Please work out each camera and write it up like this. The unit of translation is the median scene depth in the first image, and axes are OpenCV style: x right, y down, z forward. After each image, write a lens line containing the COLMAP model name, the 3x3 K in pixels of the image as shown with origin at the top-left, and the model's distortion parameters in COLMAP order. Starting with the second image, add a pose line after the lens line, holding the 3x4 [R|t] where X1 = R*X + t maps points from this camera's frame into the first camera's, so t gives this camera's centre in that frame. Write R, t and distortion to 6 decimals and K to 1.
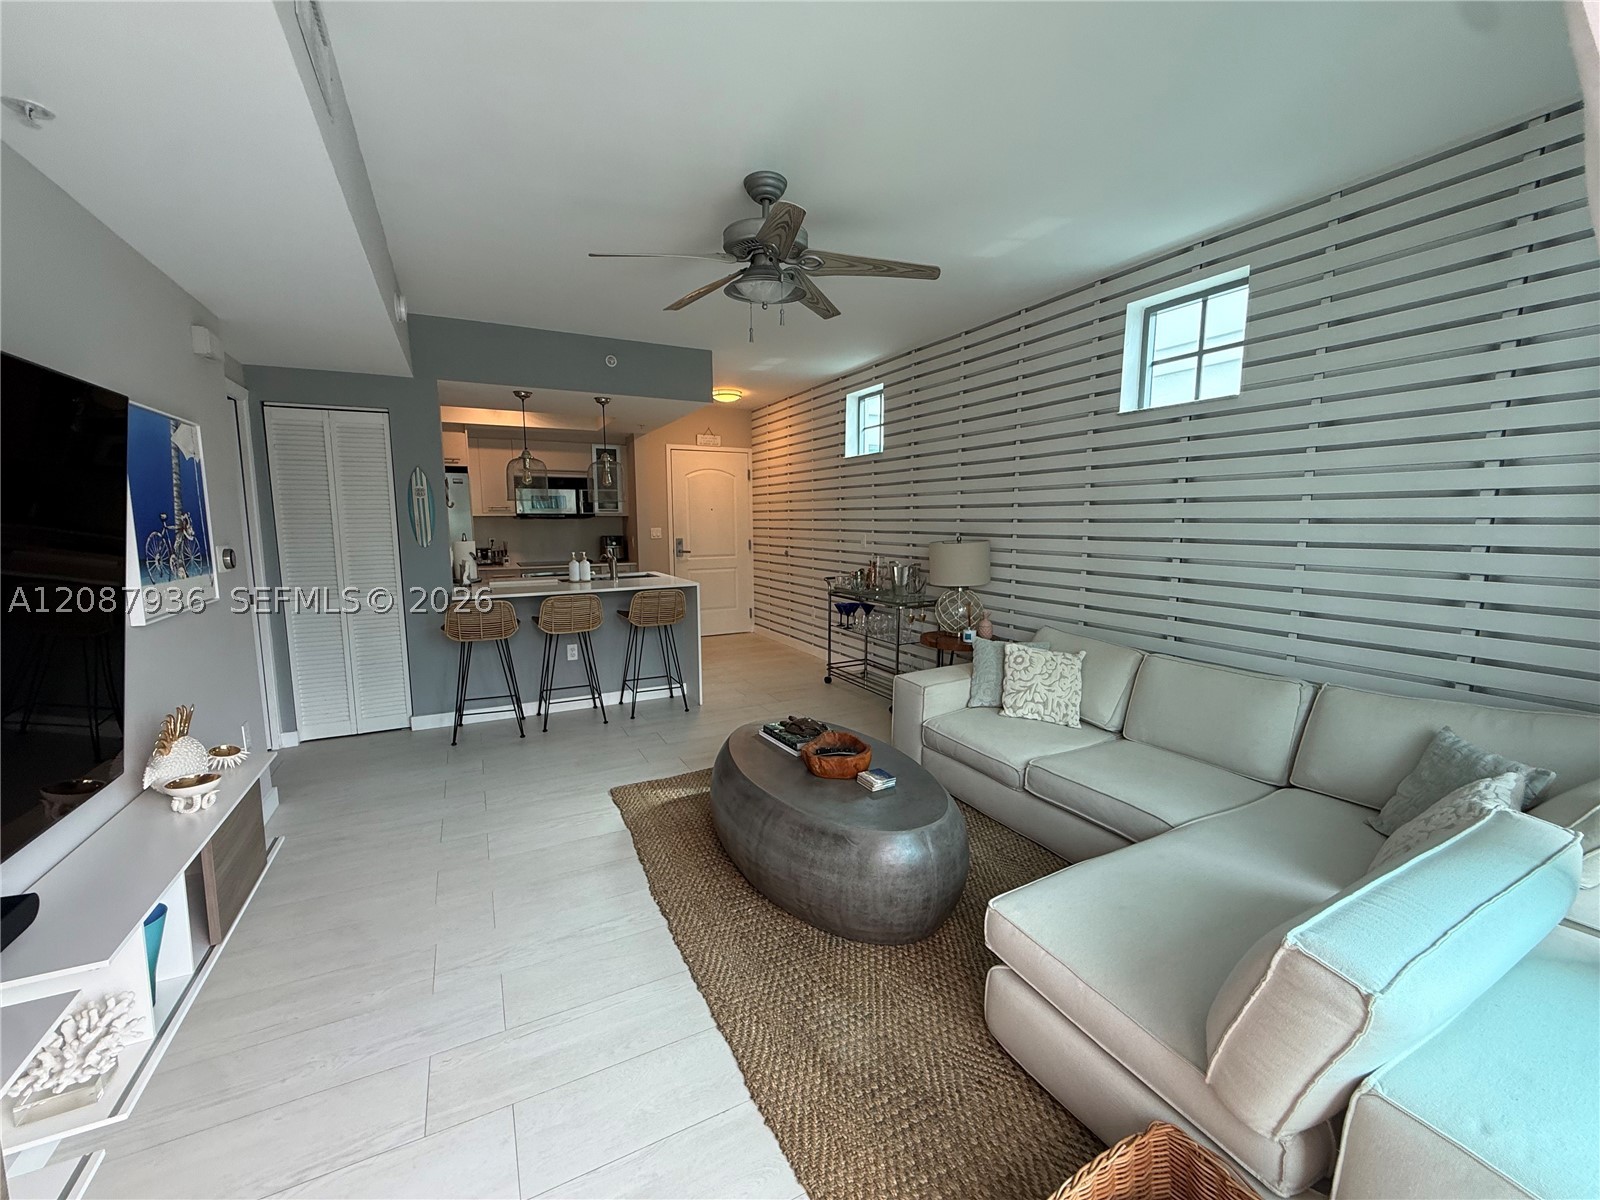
lens RADIAL K [[638.6, 0, 793.5], [0, 638.6, 597.2], [0, 0, 1]] dist [0.000309, 0.000039]
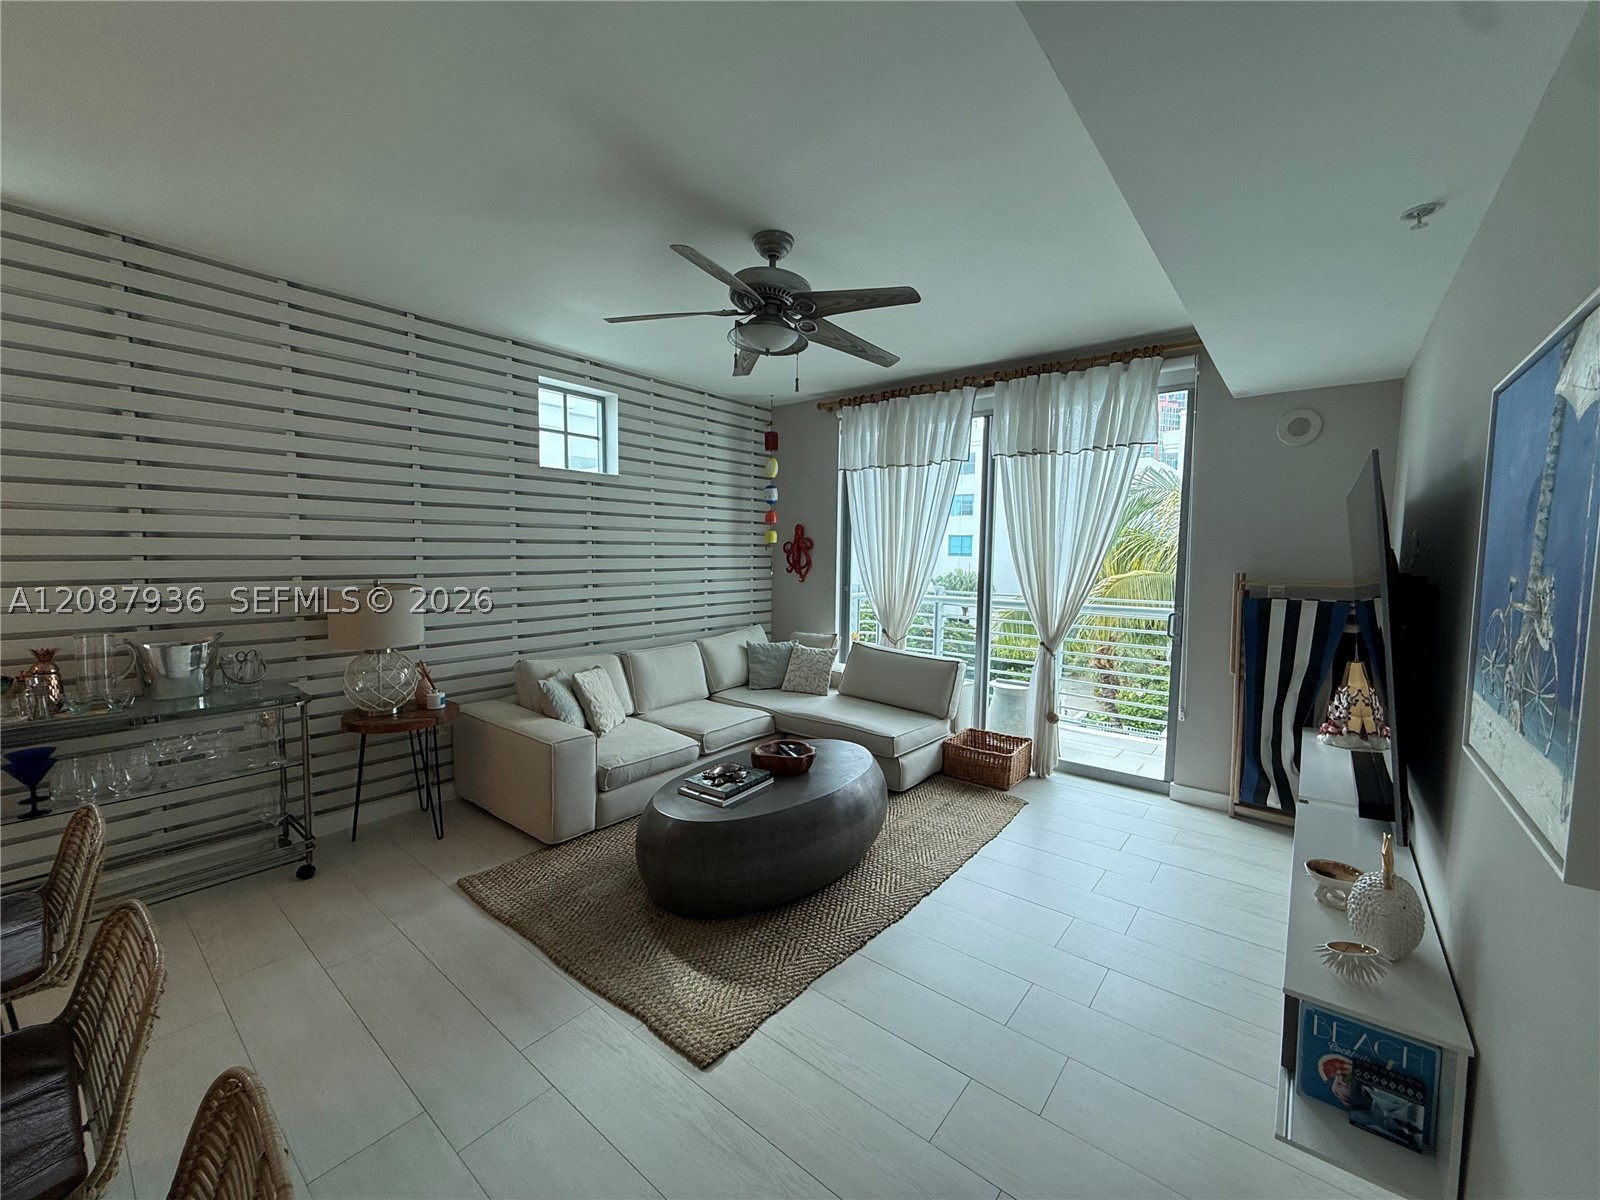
lens RADIAL K [[638.6, 0, 790.7], [0, 638.6, 606.1], [0, 0, 1]] dist [0.000309, 0.000039]
pose [[-0.398716, -0.072112, 0.914235, -0.796078], [0.111644, 0.985672, 0.126437, -0.138077], [-0.910253, 0.152481, -0.384952, 1.120297]]
